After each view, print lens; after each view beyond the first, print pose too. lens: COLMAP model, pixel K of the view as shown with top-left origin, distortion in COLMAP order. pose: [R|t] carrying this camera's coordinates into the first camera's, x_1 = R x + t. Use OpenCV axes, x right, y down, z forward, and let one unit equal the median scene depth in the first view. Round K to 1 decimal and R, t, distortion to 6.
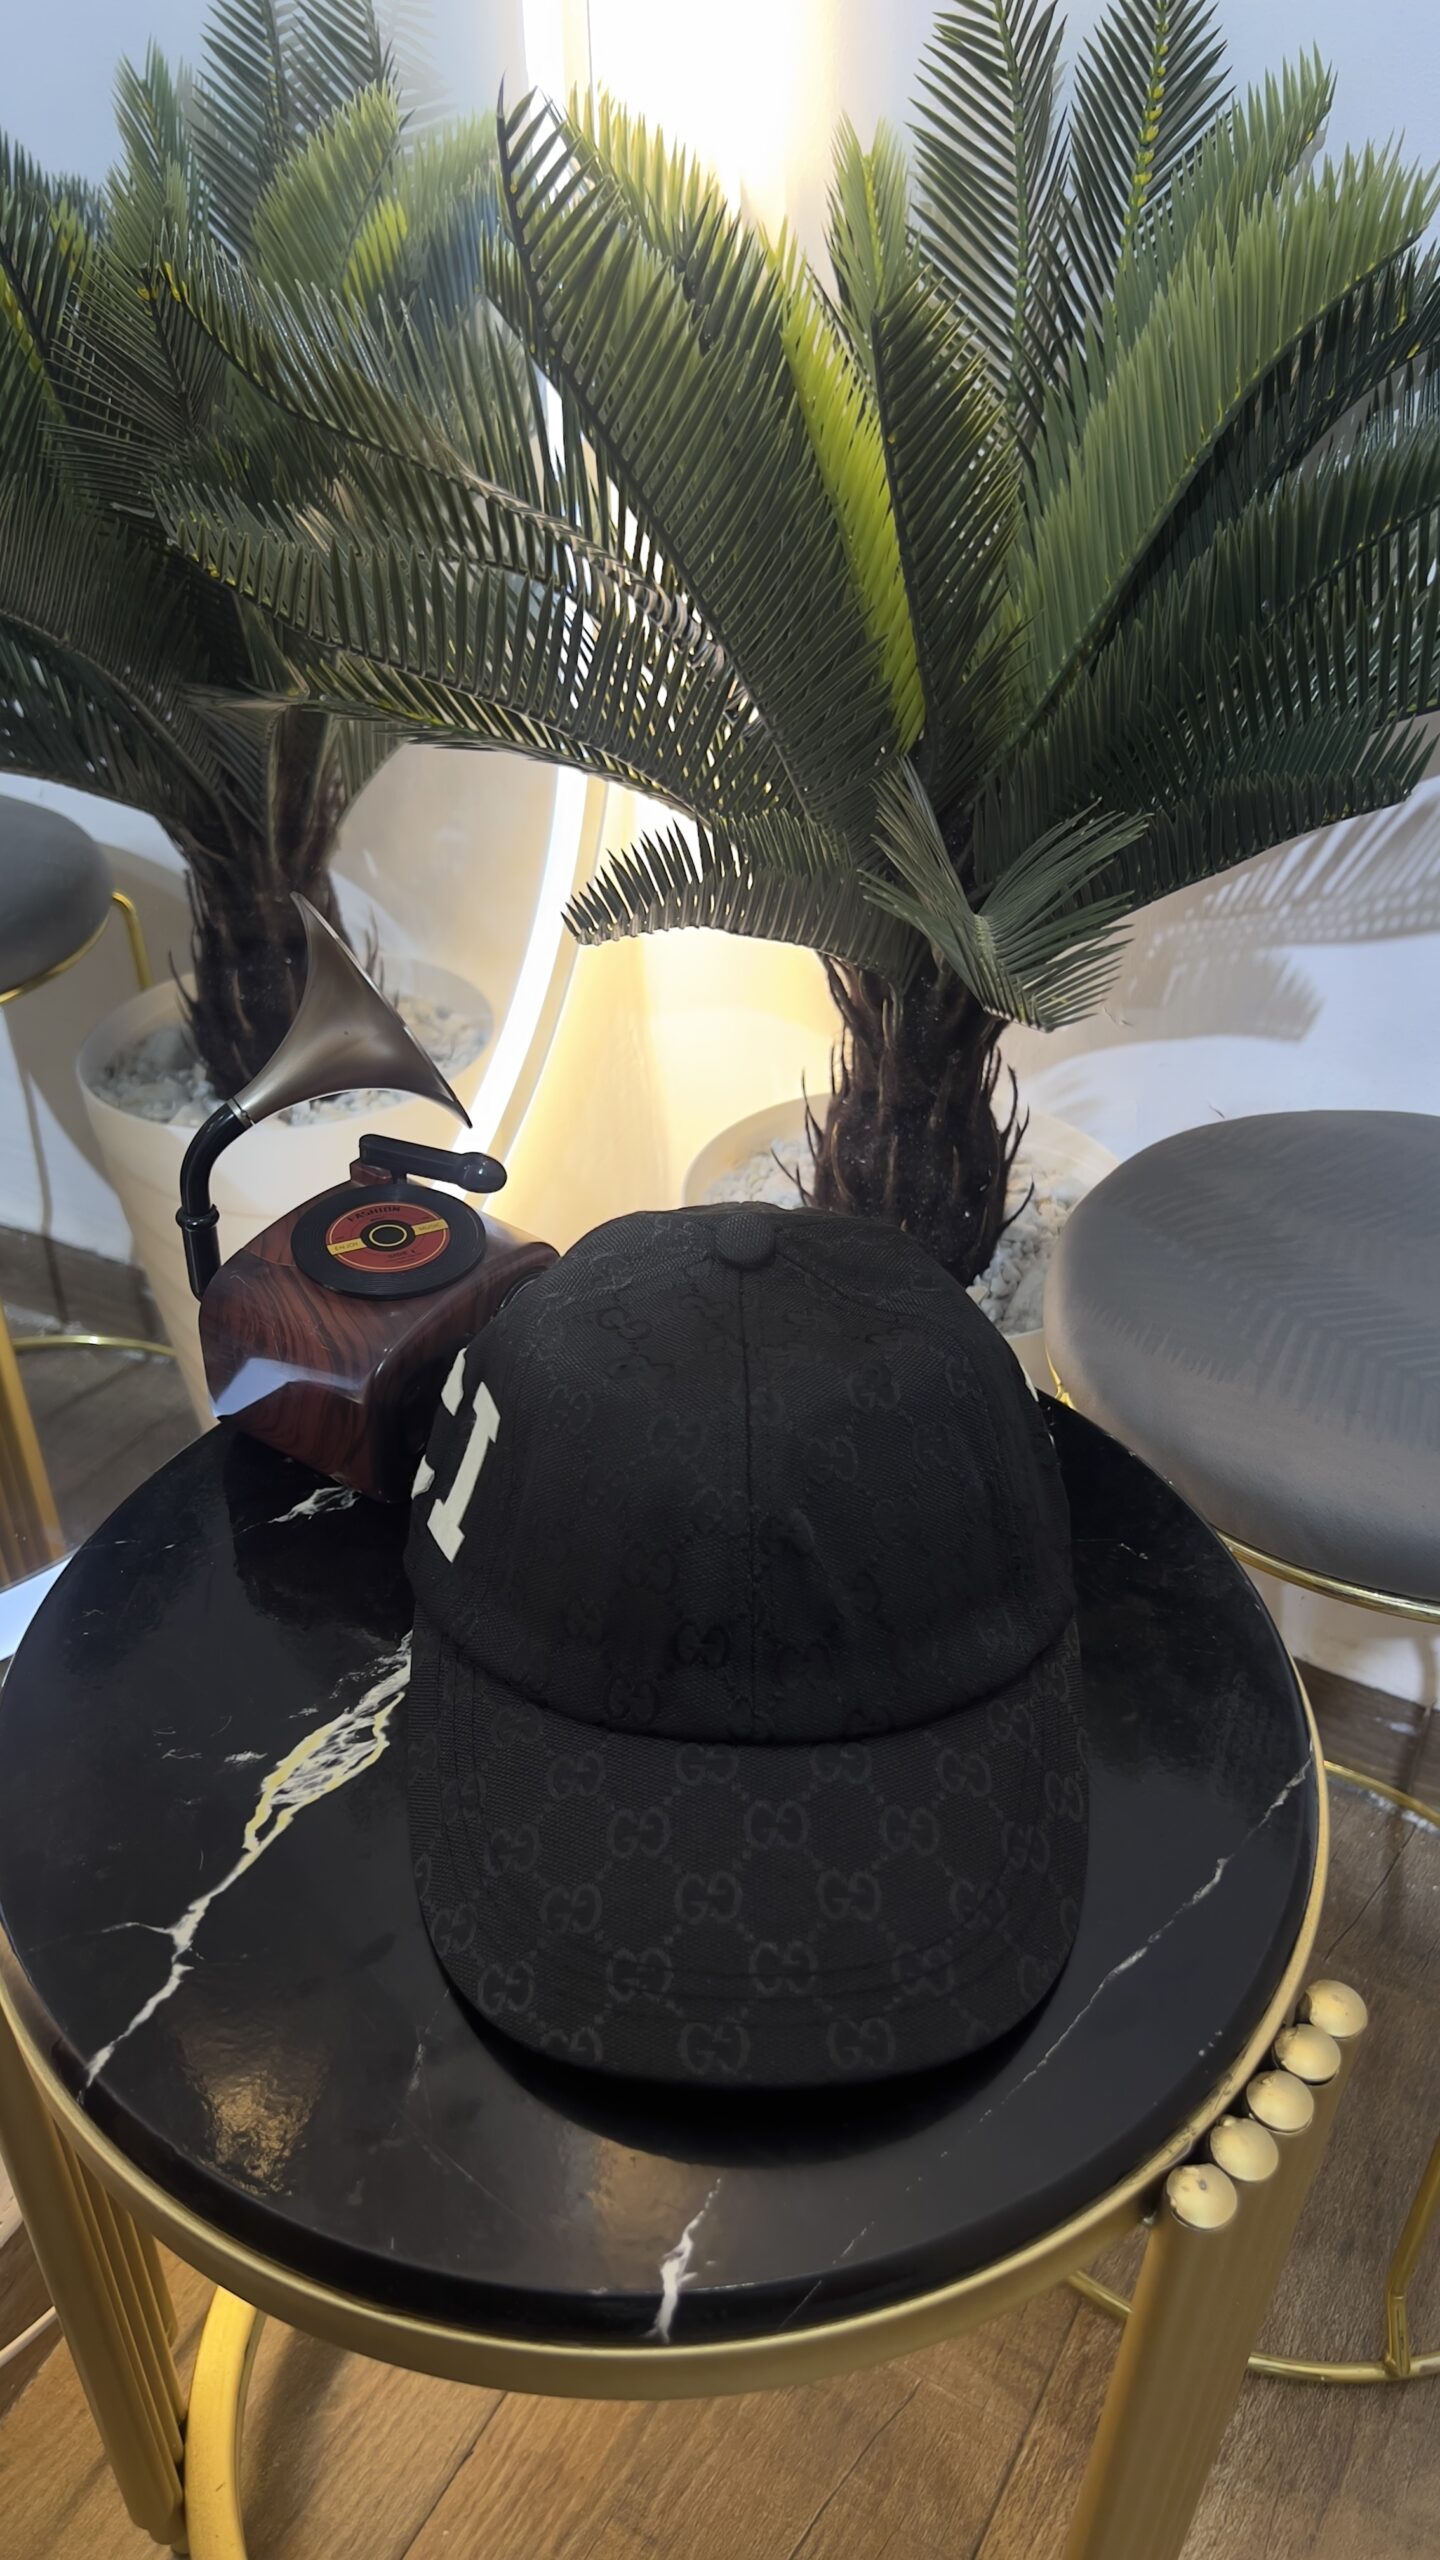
lens RADIAL K [[1968.2, 0, 720.9], [0, 1968.2, 1280.1], [0, 0, 1]] dist [0.026794, -0.041288]
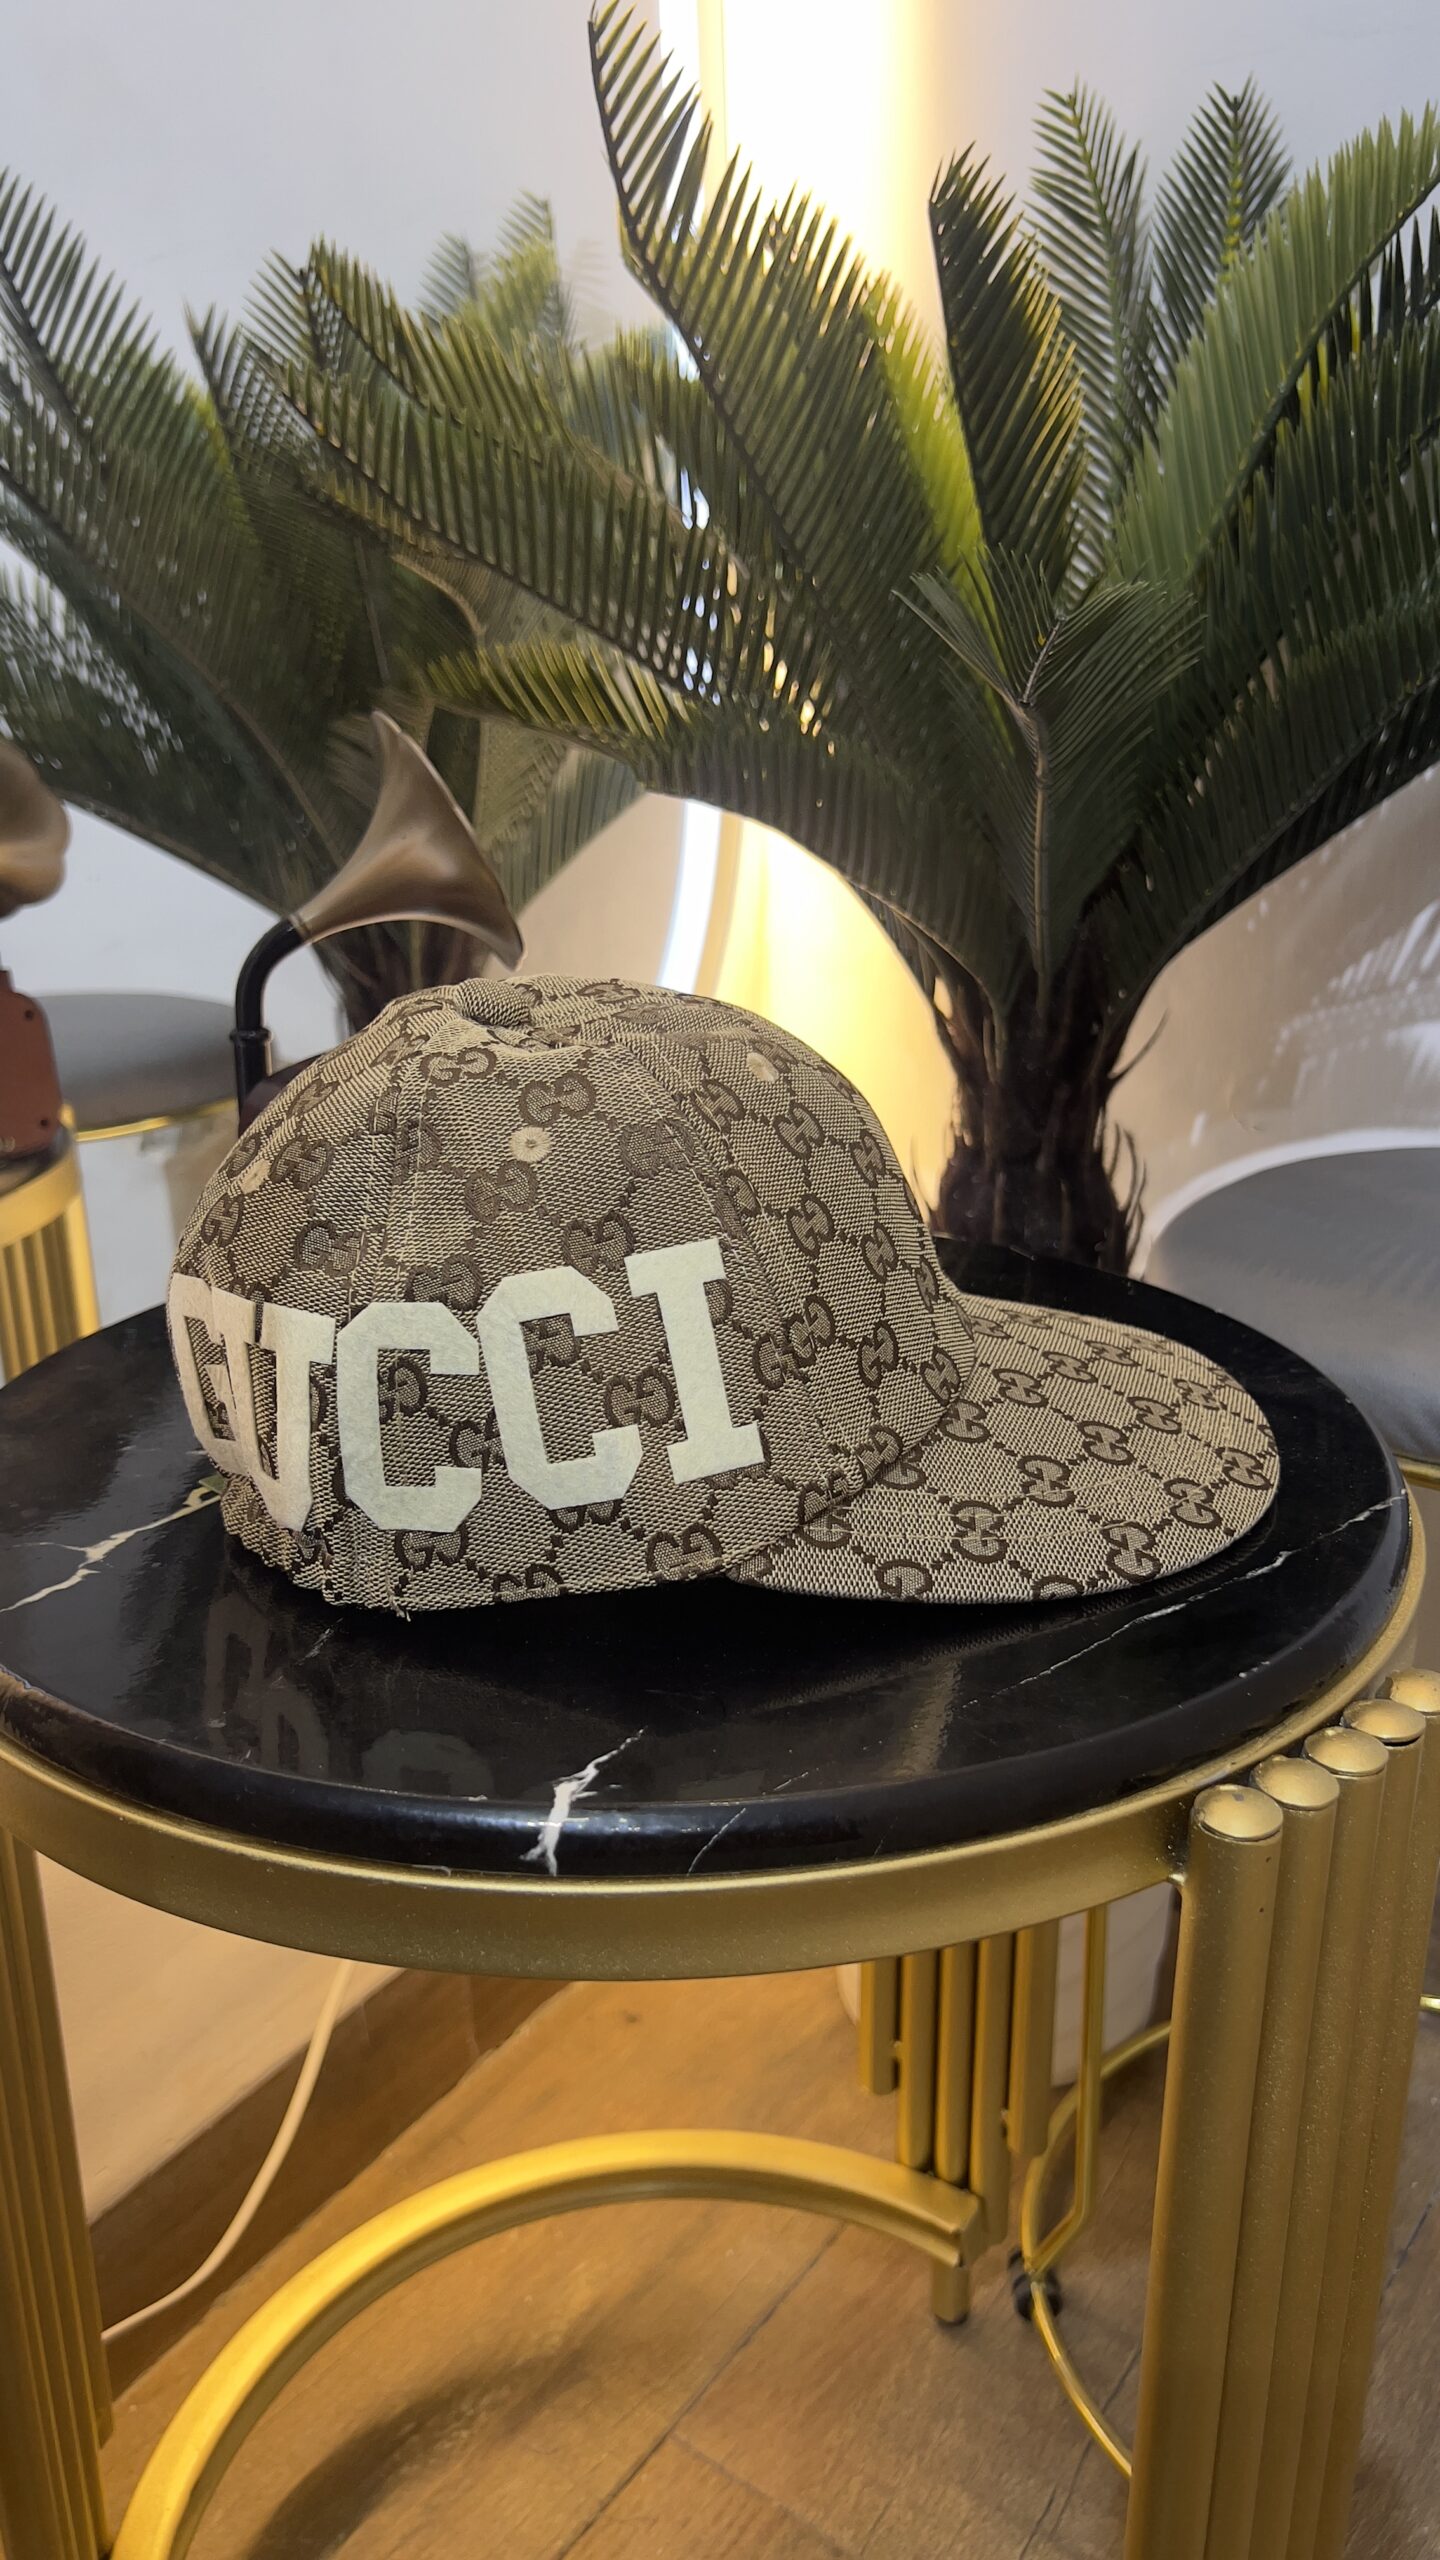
lens RADIAL K [[1968.2, 0, 711.7], [0, 1968.2, 1290.2], [0, 0, 1]] dist [0.026794, -0.041288]
pose [[0.992568, 0.016294, -0.120594, 0.072637], [-0.049924, 0.958282, -0.281430, 0.291540], [0.110977, 0.285359, 0.951974, 0.087678]]
